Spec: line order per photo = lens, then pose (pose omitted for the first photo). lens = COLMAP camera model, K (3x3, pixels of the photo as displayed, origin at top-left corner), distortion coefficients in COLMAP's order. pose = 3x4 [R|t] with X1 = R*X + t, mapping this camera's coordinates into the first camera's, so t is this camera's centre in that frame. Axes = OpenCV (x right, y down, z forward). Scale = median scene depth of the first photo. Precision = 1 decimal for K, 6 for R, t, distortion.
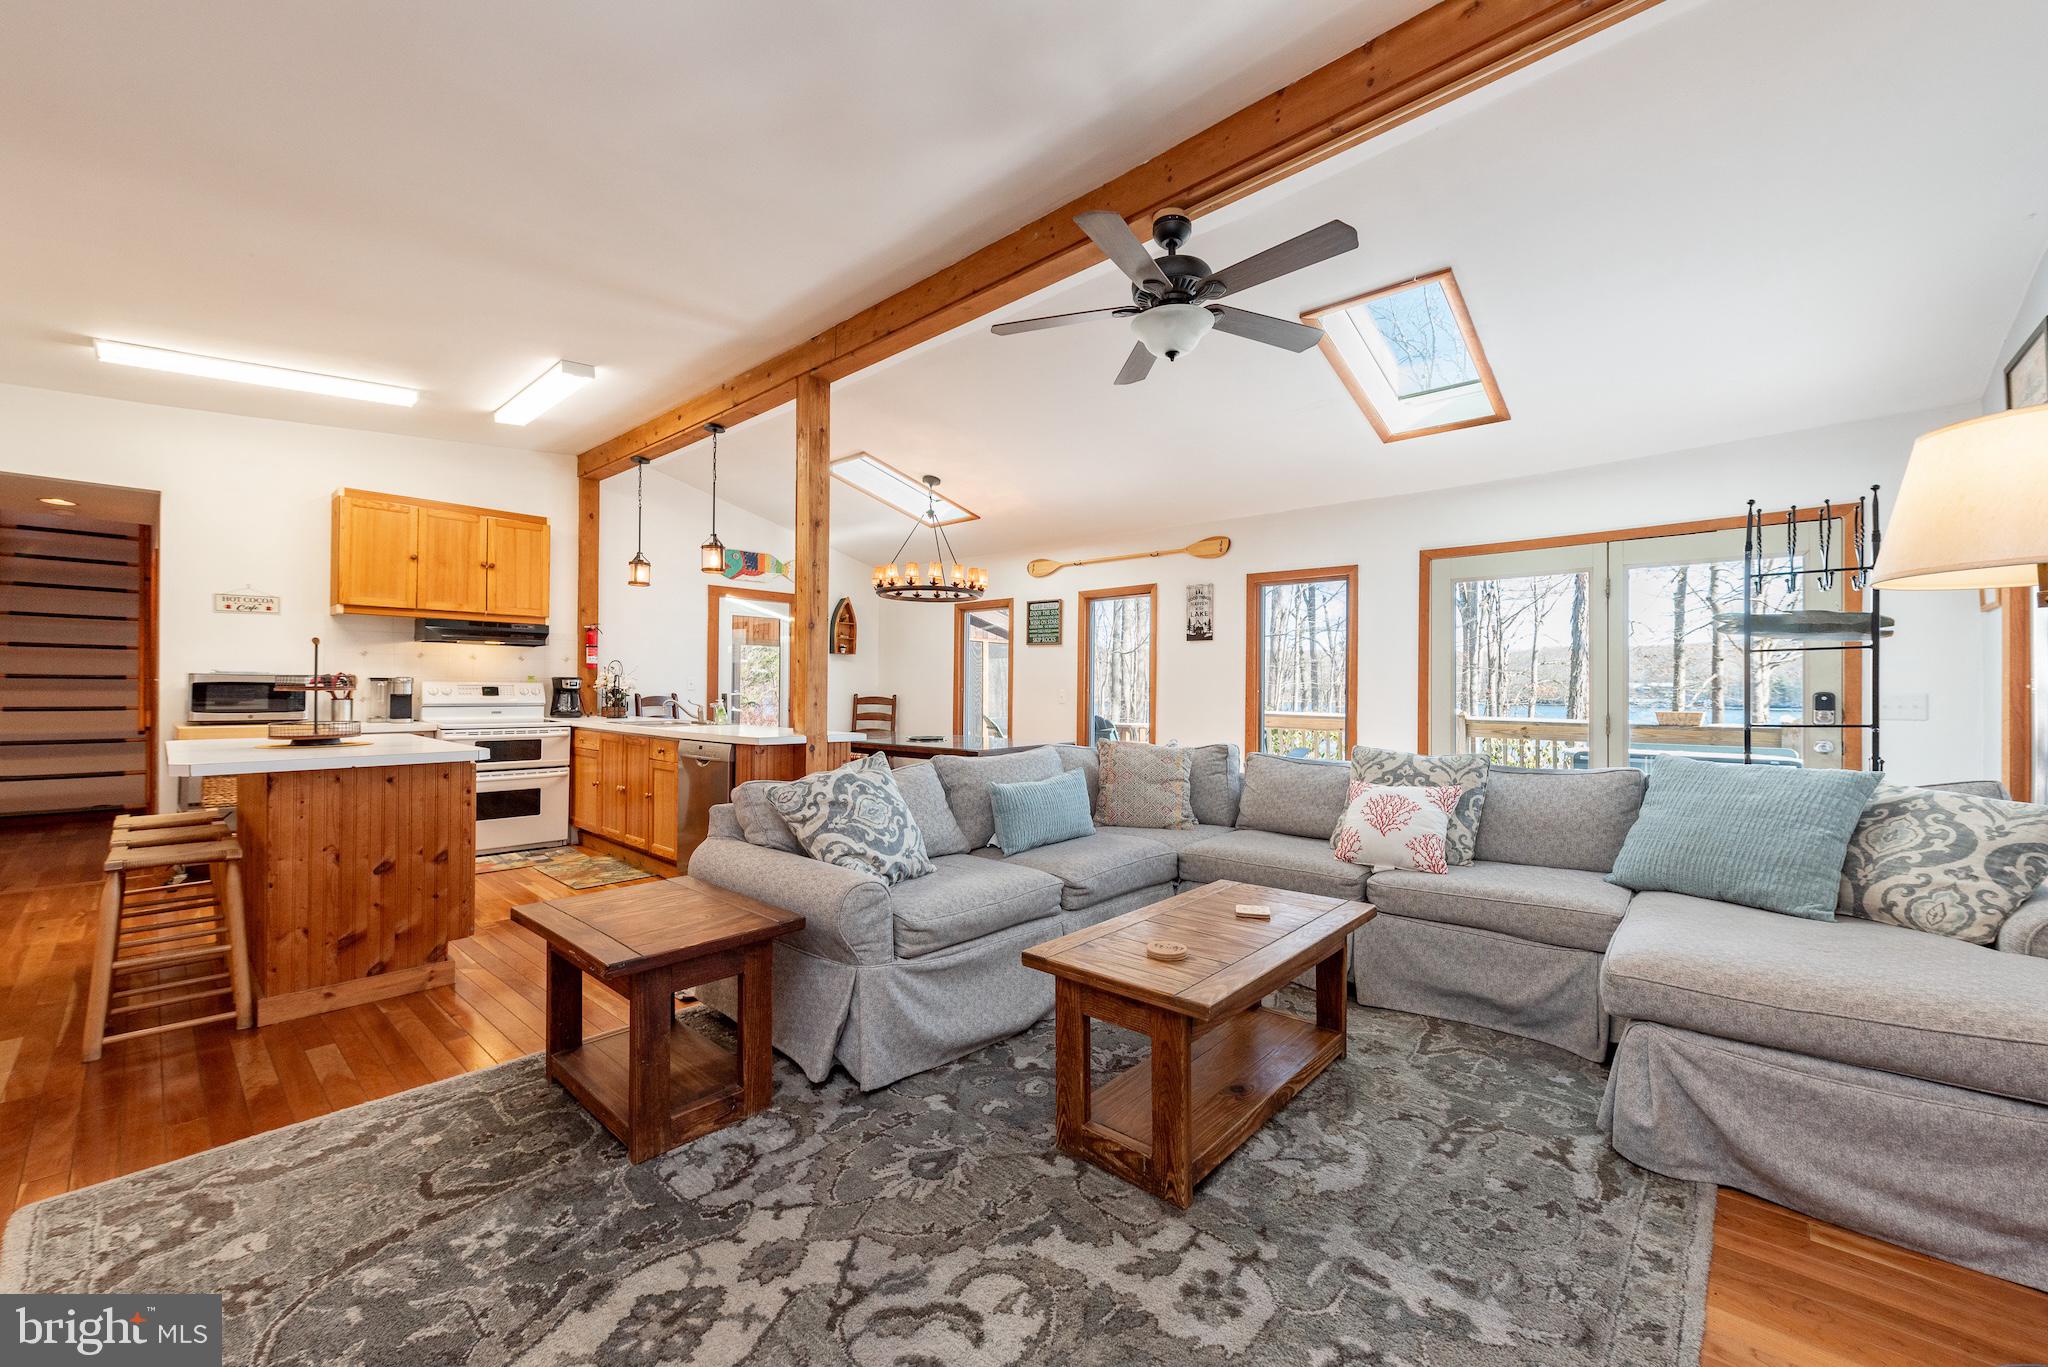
lens RADIAL K [[794.8, 0, 1030.1], [0, 794.8, 683.4], [0, 0, 1]] dist [0.005176, -0.000188]
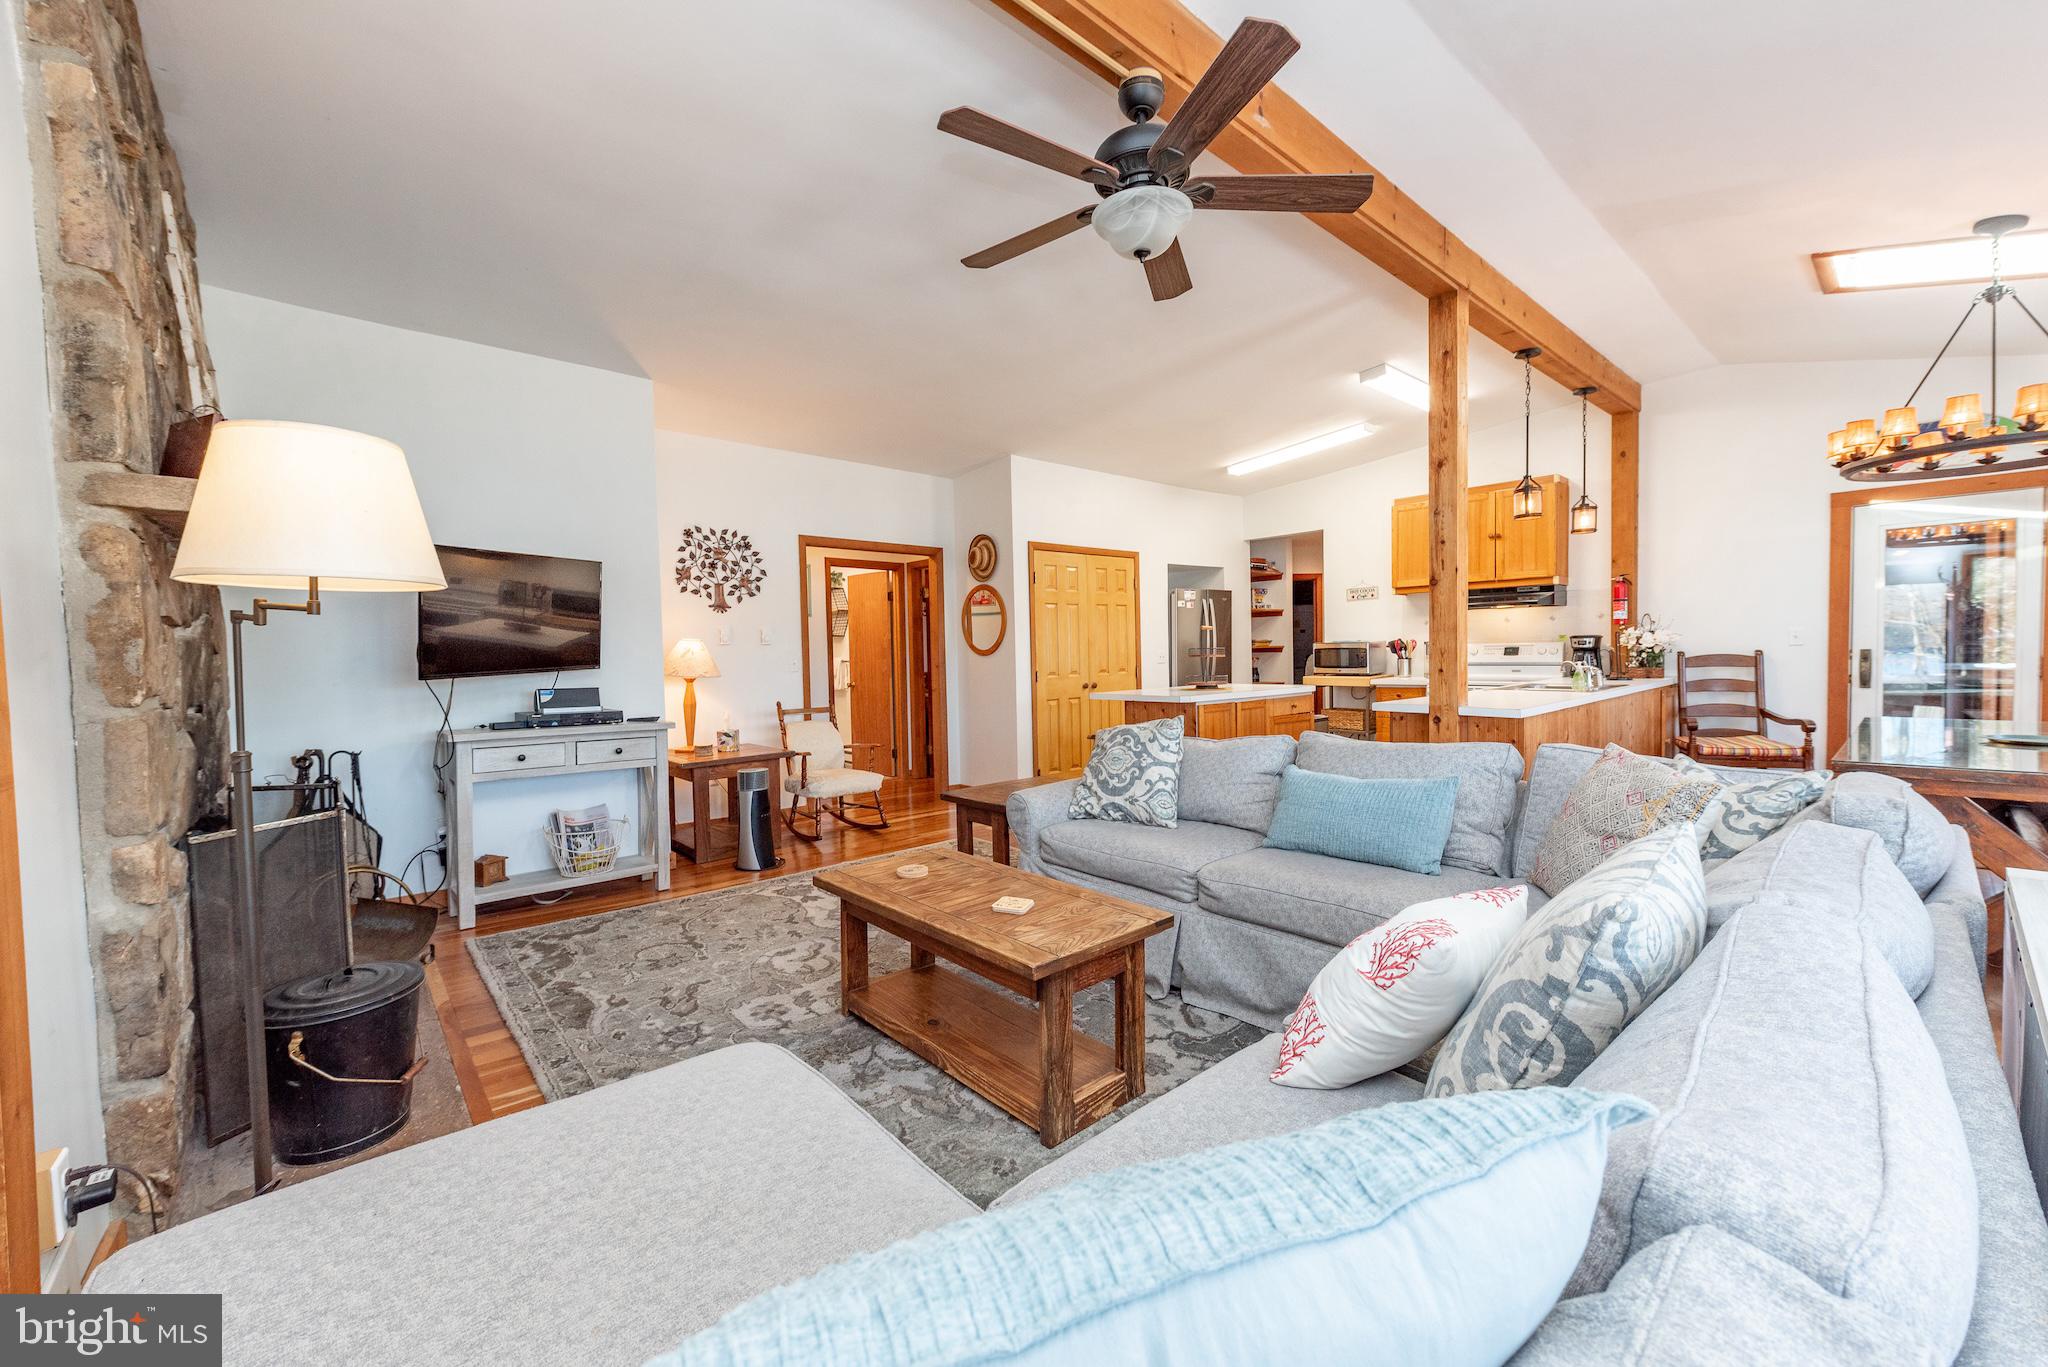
lens RADIAL K [[794.8, 0, 993.0], [0, 794.8, 678.3], [0, 0, 1]] dist [0.005176, -0.000188]
pose [[-0.147074, 0.031978, -0.988608, 0.532630], [0.027186, 0.999230, 0.028277, -0.003130], [0.988752, -0.022718, -0.147830, 0.500096]]
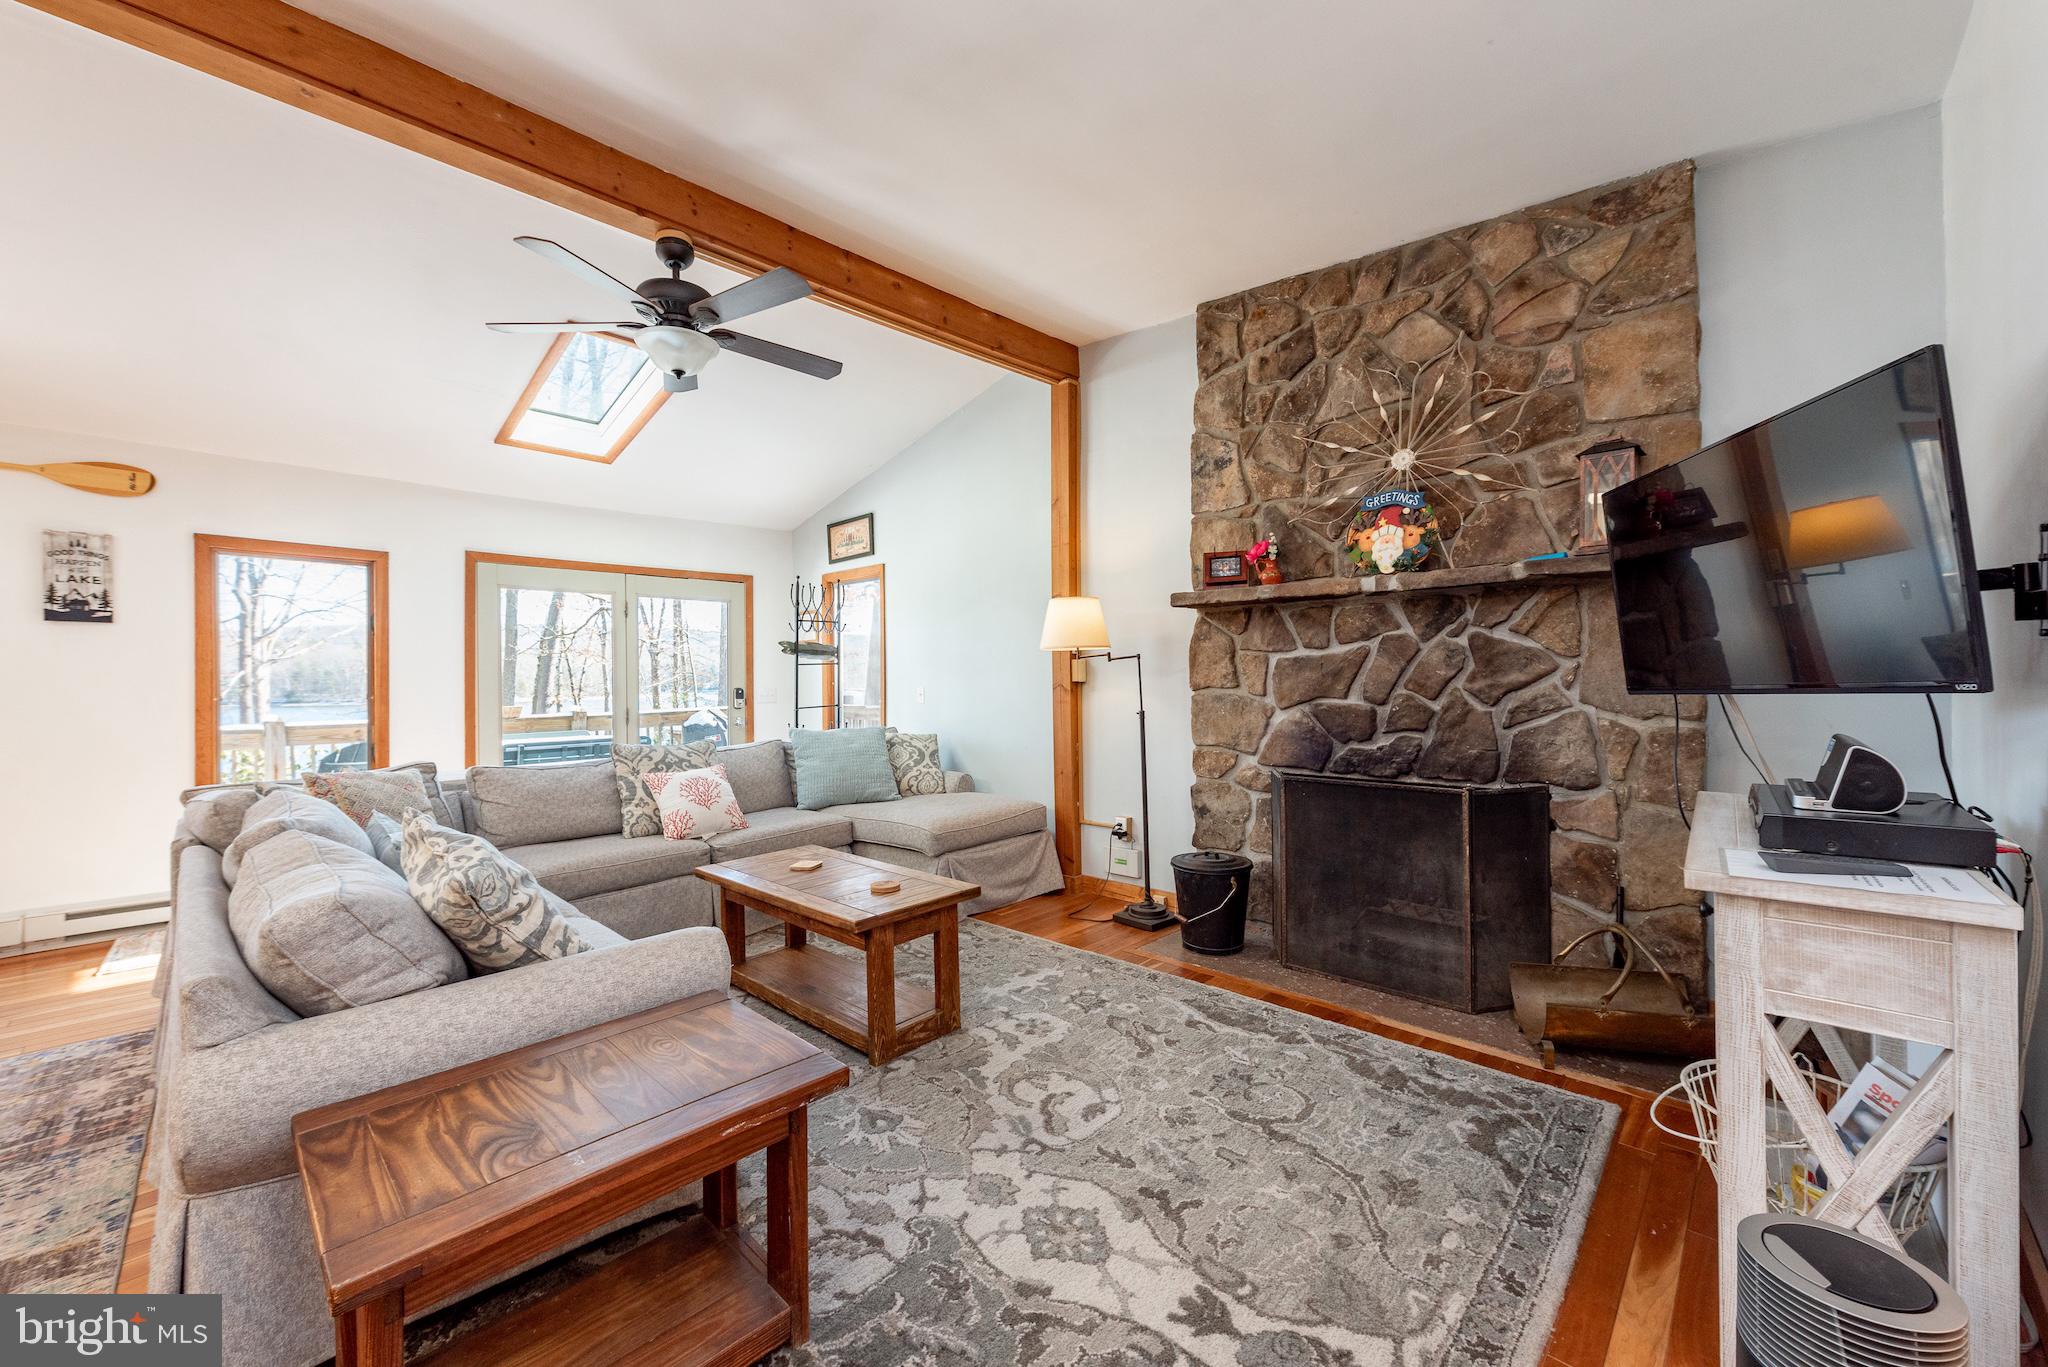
lens RADIAL K [[794.8, 0, 1007.0], [0, 794.8, 684.8], [0, 0, 1]] dist [0.005176, -0.000188]
pose [[0.037280, -0.012339, 0.999229, -0.442087], [0.005806, 0.999910, 0.012131, -0.008522], [-0.999288, 0.005349, 0.037348, 0.279178]]
